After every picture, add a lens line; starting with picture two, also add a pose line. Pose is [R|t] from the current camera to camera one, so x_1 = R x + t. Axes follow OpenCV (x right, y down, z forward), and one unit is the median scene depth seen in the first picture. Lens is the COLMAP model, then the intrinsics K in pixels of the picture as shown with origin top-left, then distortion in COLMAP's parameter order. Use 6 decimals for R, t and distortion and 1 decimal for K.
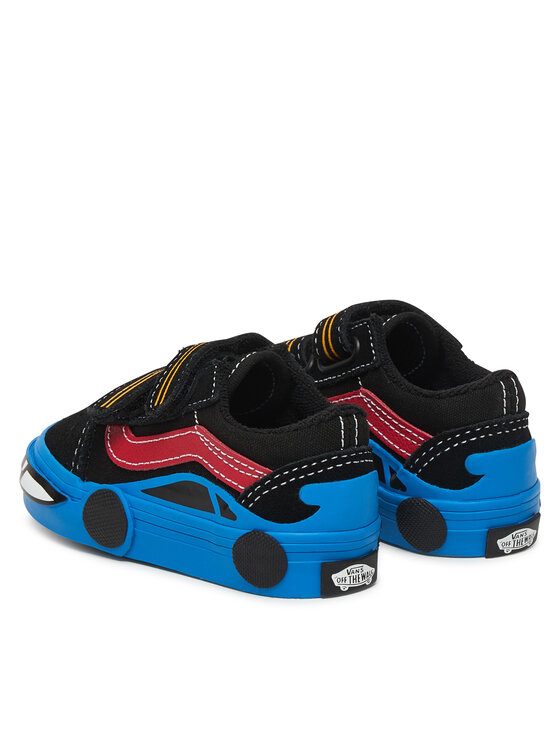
lens RADIAL K [[1978.1, 0, 280.1], [0, 1978.1, 373.5], [0, 0, 1]] dist [-0.019545, 0.000000]
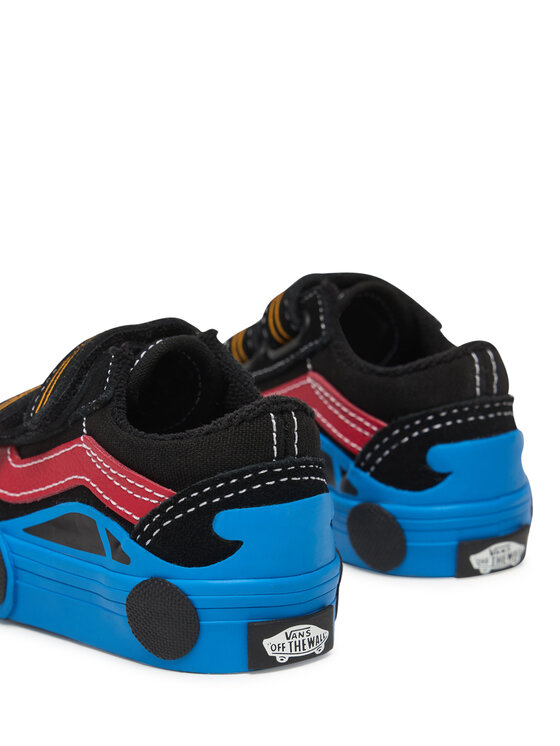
lens RADIAL K [[1758.4, 0, 279.3], [0, 1758.4, 373.5], [0, 0, 1]] dist [-0.271308, 0.000000]
pose [[0.998761, -0.016735, -0.046875, 0.061627], [0.013891, 0.998081, -0.060350, 0.044552], [0.047795, 0.059624, 0.997076, 0.373470]]
